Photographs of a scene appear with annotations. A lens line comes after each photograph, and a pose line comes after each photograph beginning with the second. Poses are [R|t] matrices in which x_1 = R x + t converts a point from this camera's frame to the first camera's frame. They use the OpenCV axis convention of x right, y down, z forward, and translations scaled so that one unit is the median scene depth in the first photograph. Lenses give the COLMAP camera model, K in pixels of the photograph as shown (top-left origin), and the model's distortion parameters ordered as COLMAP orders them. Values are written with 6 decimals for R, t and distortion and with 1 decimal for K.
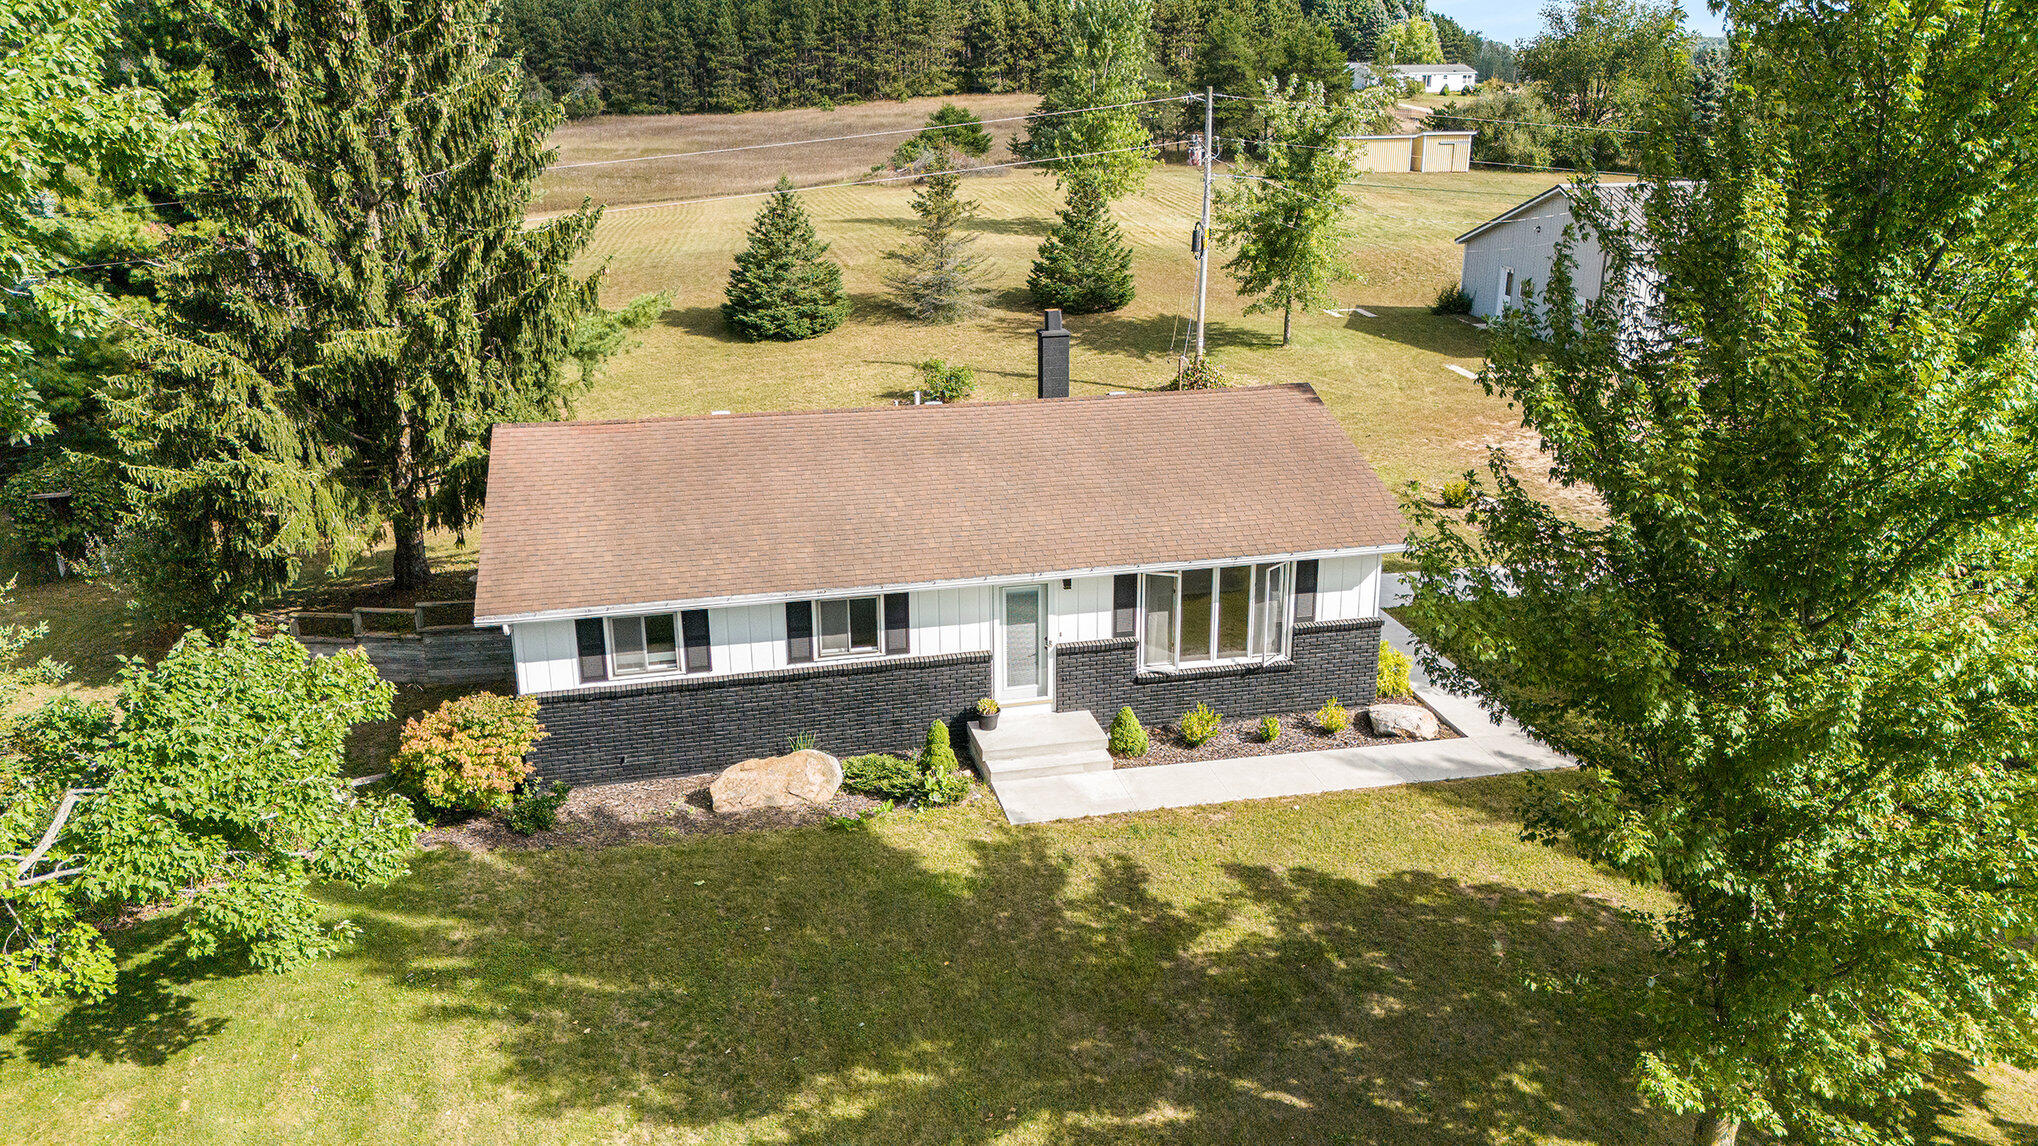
lens RADIAL K [[1491.6, 0, 1019.0], [0, 1491.6, 573.0], [0, 0, 1]] dist [0.070600, -0.077434]
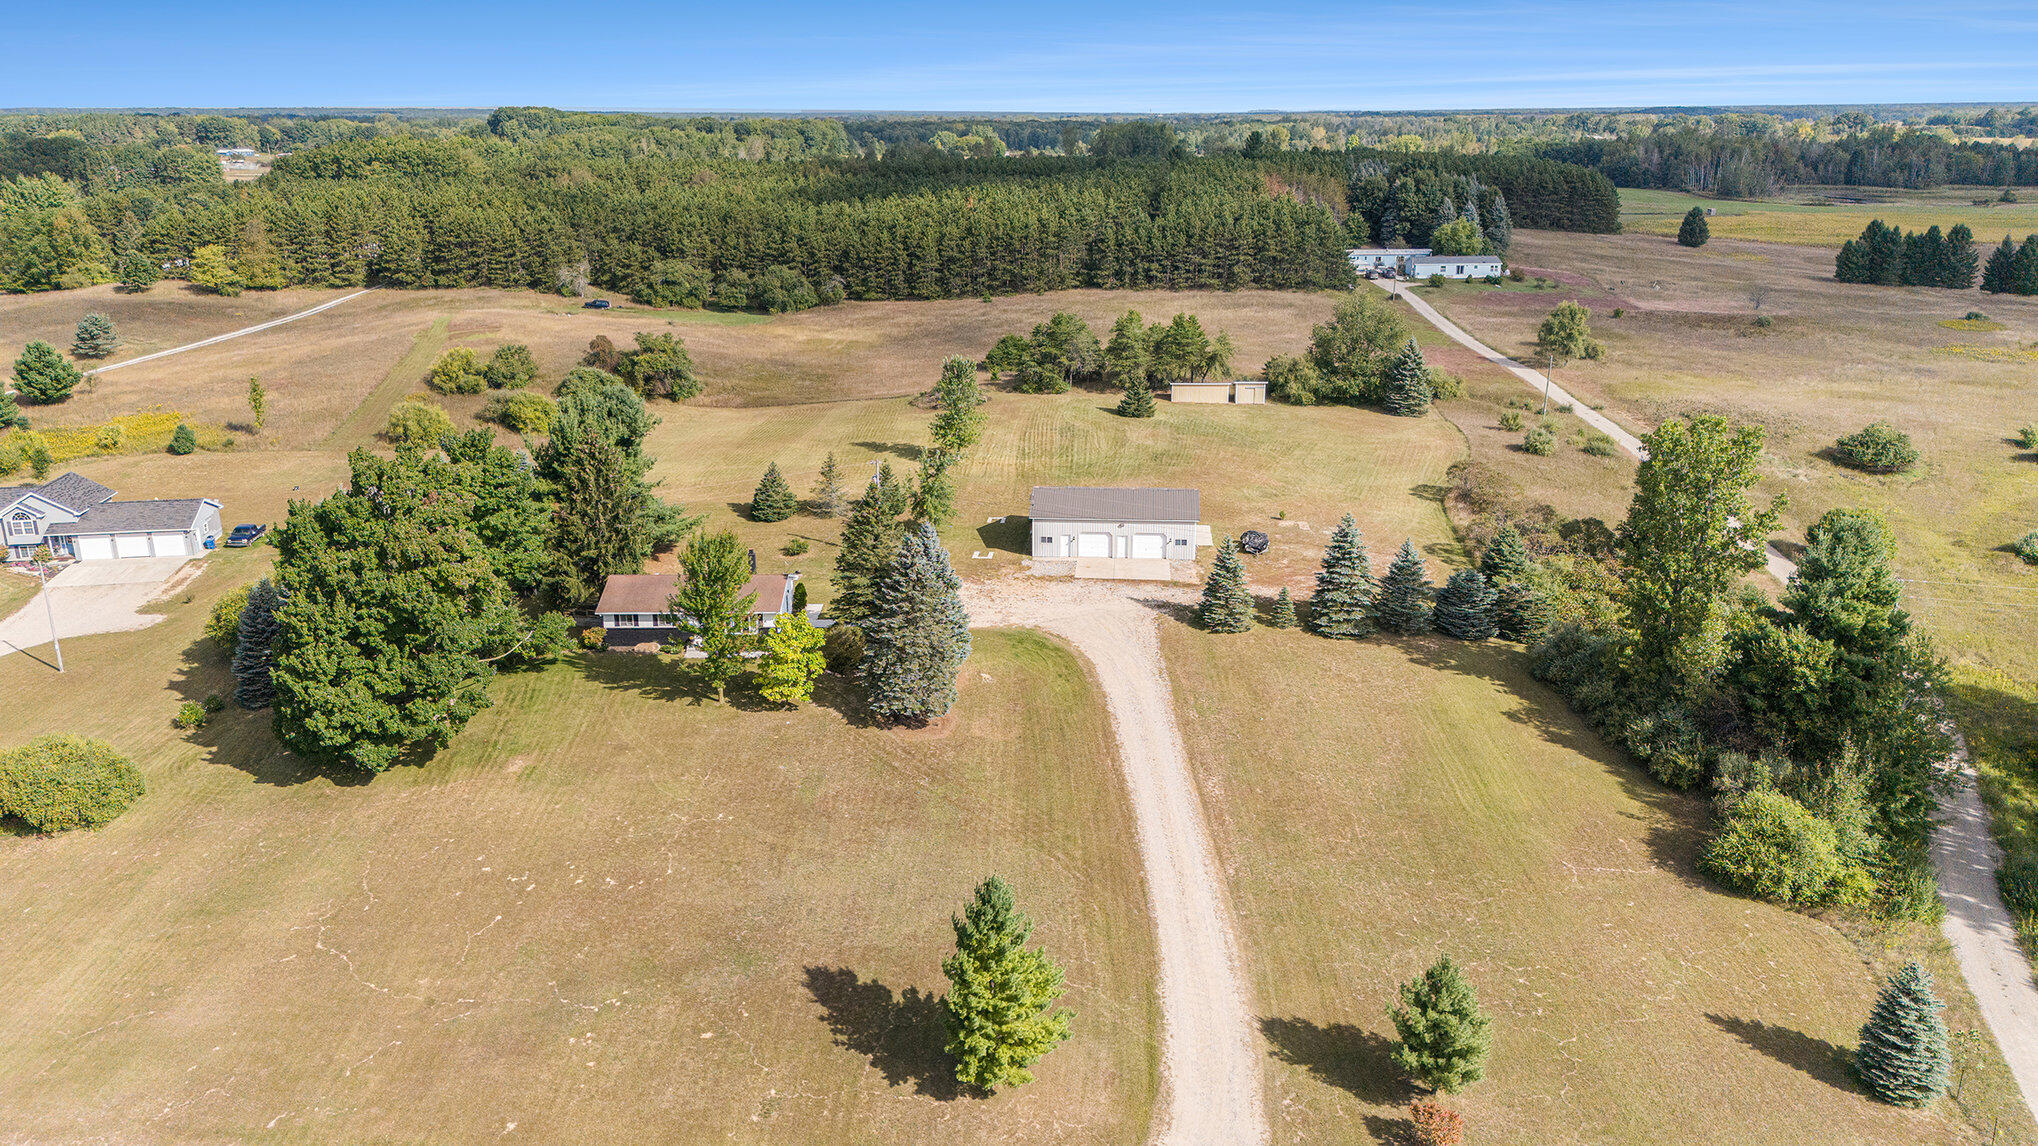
lens RADIAL K [[1491.6, 0, 1019.0], [0, 1491.6, 573.0], [0, 0, 1]] dist [0.070600, -0.077434]
pose [[0.972530, 0.066564, -0.223057, 0.844015], [-0.072593, 0.997182, -0.018931, -0.044507], [0.221169, 0.034603, 0.974621, -1.437104]]
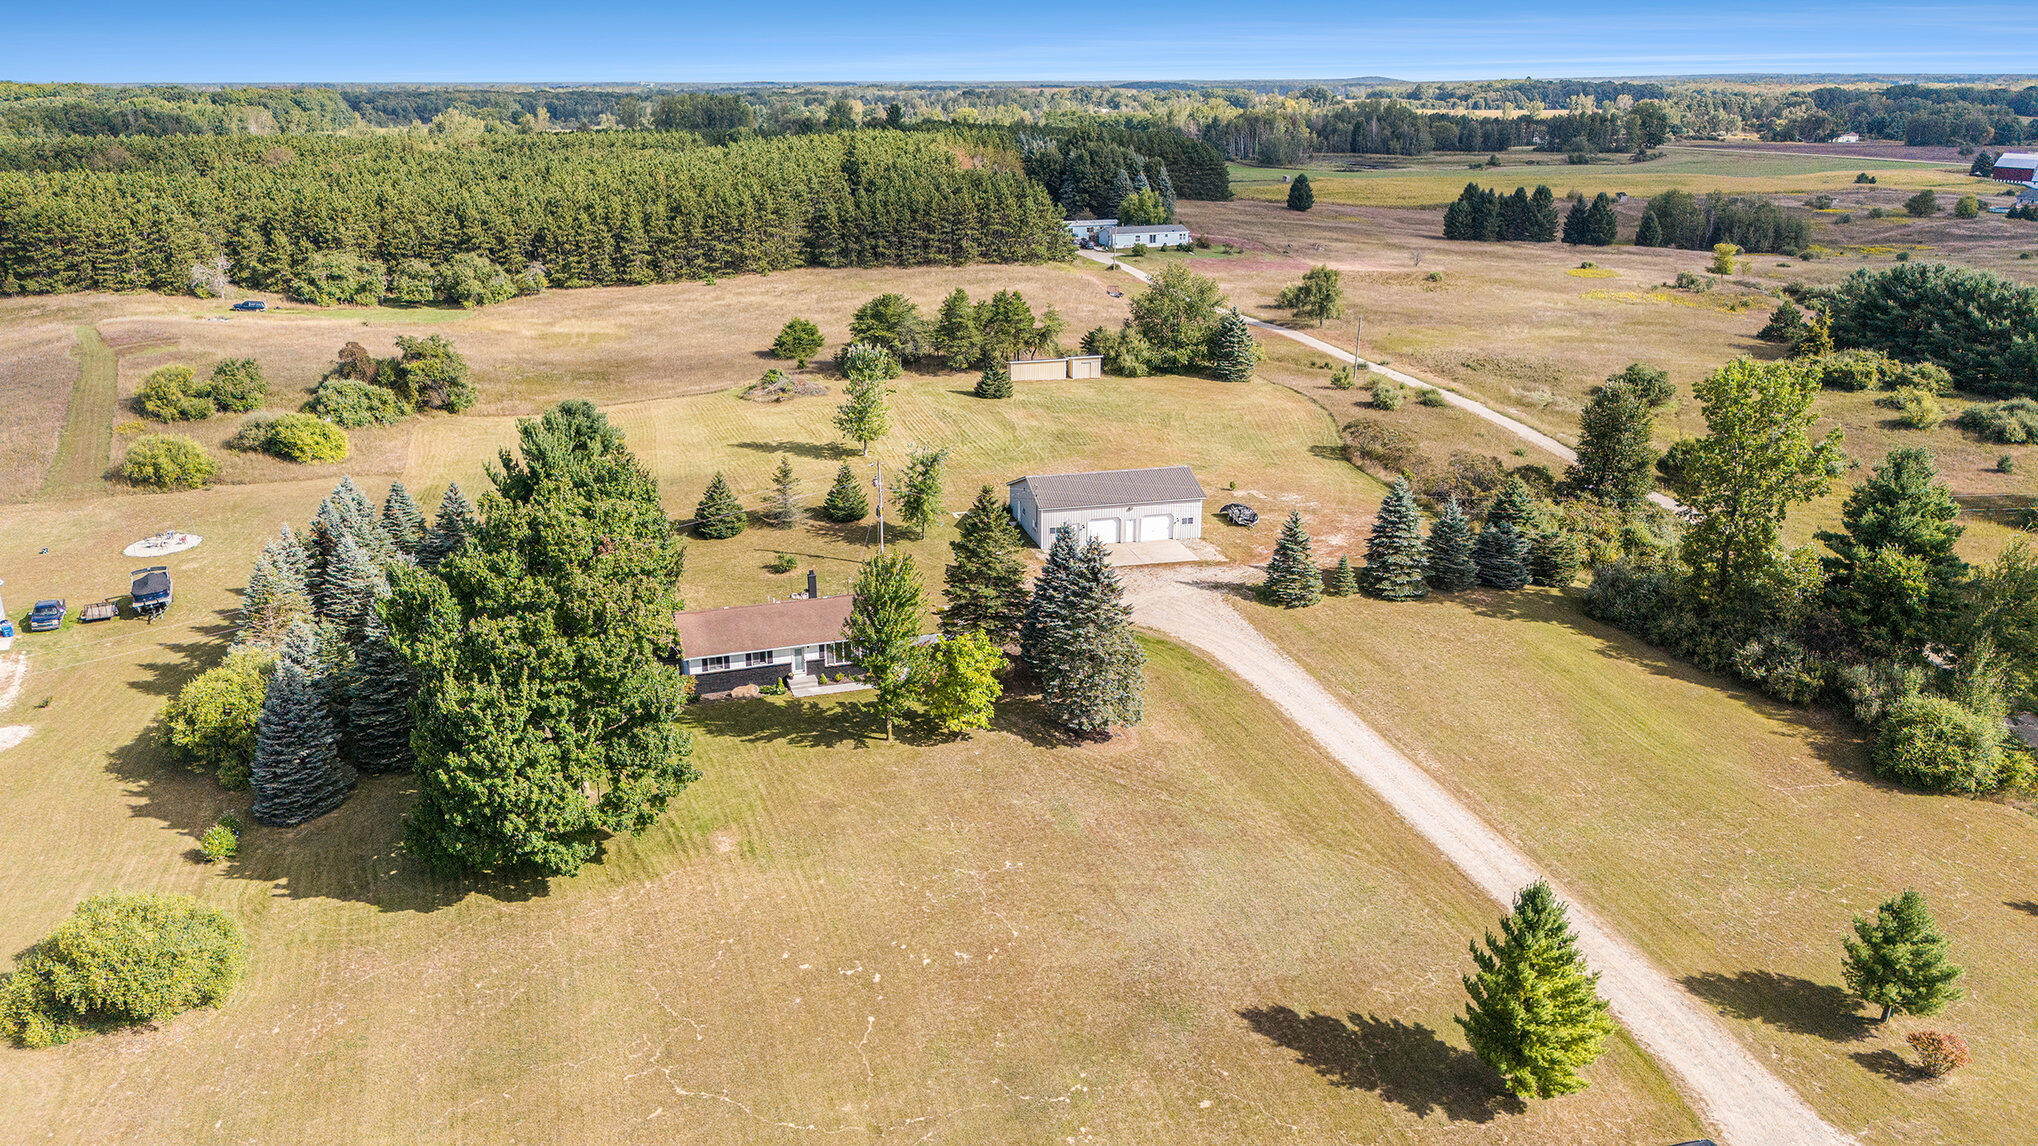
lens RADIAL K [[1491.6, 0, 1019.0], [0, 1491.6, 573.0], [0, 0, 1]] dist [0.070600, -0.077434]
pose [[0.996154, -0.028703, 0.082785, 0.117174], [0.029547, 0.999523, -0.008984, -0.061146], [-0.082488, 0.011396, 0.996527, -1.388583]]
